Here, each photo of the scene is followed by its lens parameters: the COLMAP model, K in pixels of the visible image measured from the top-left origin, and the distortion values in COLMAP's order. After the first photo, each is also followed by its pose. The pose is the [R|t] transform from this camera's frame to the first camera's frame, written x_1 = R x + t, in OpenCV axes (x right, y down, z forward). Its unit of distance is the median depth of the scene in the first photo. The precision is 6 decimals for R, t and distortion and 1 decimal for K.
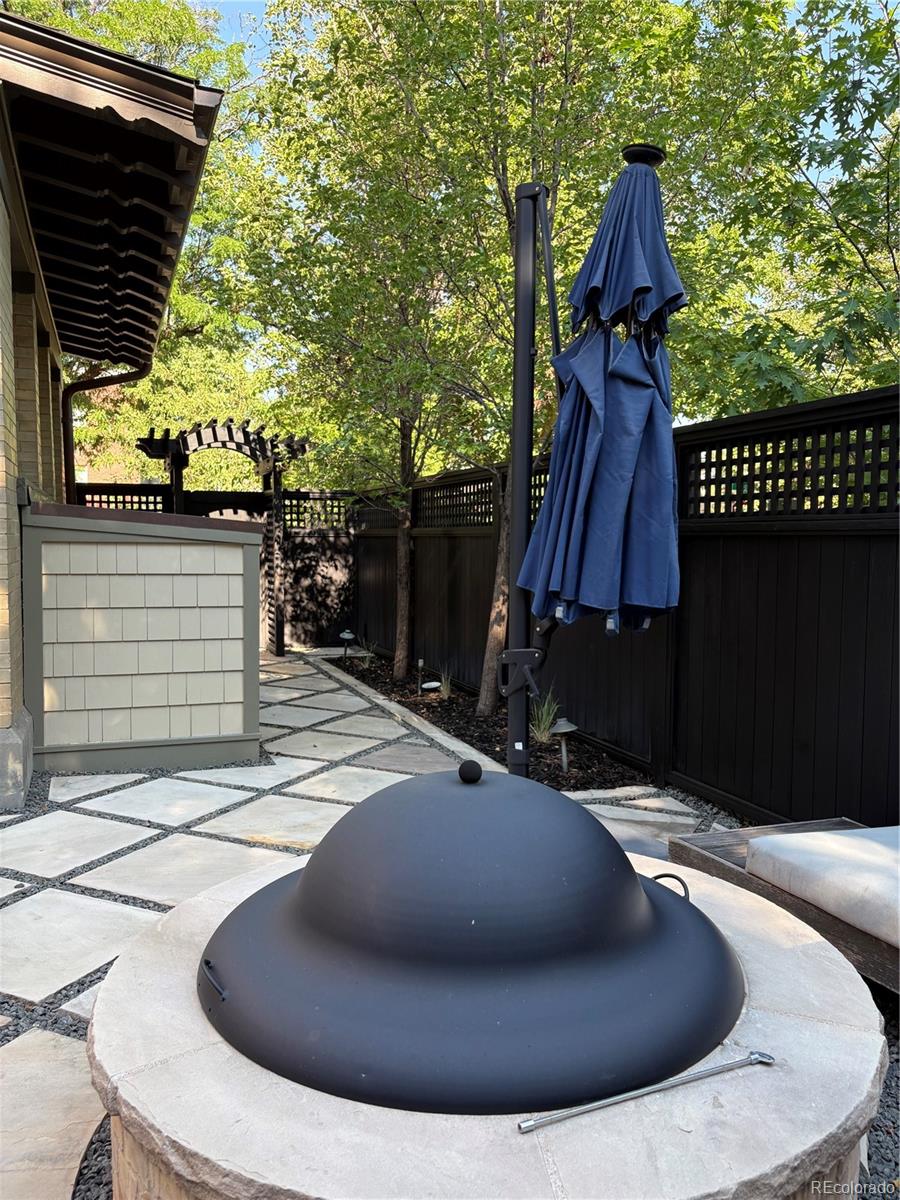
lens RADIAL K [[908.4, 0, 456.4], [0, 908.4, 596.8], [0, 0, 1]] dist [0.054235, -0.061990]
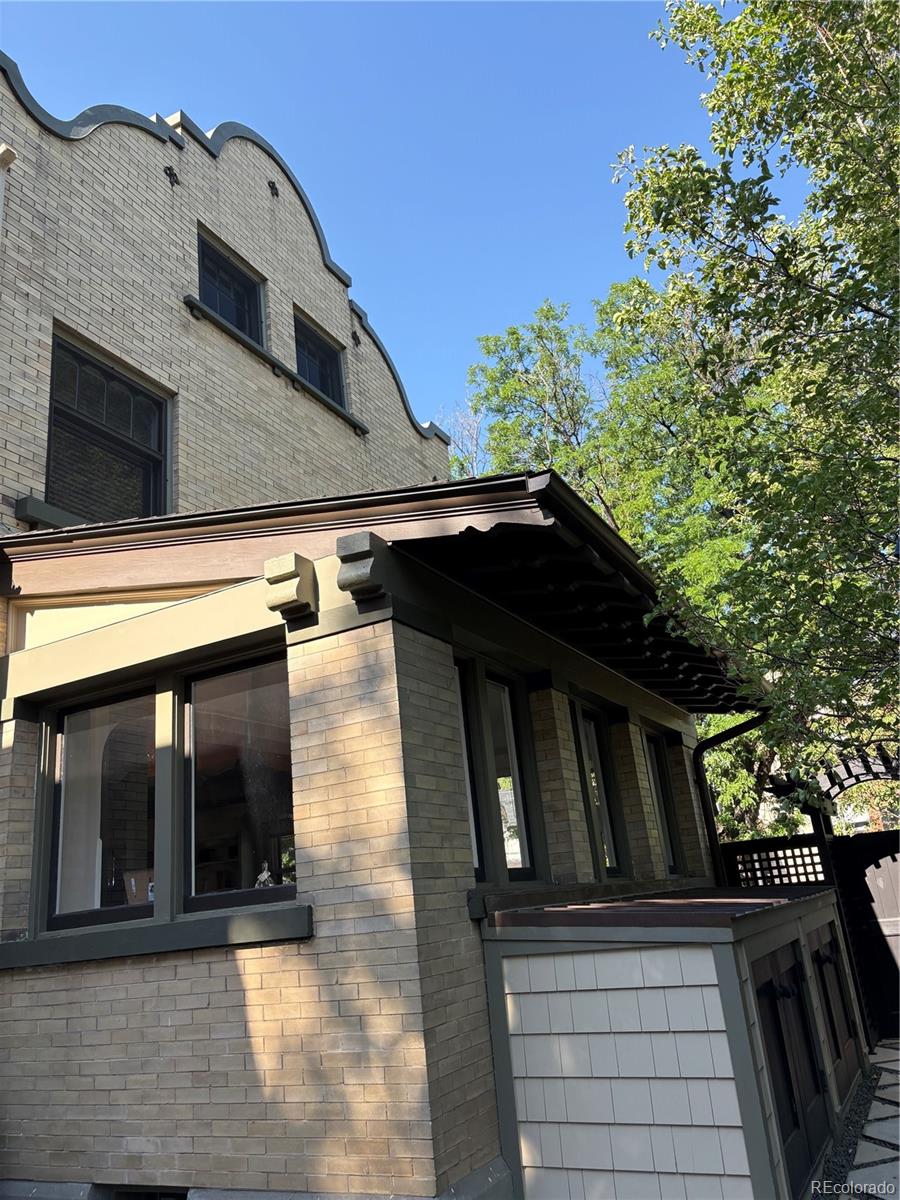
lens RADIAL K [[915.1, 0, 451.9], [0, 915.1, 603.3], [0, 0, 1]] dist [0.065472, -0.082822]
pose [[0.661637, -0.303321, -0.685736, 0.268433], [0.054243, 0.931494, -0.359690, -0.059306], [0.747860, 0.200788, 0.632764, 0.285172]]
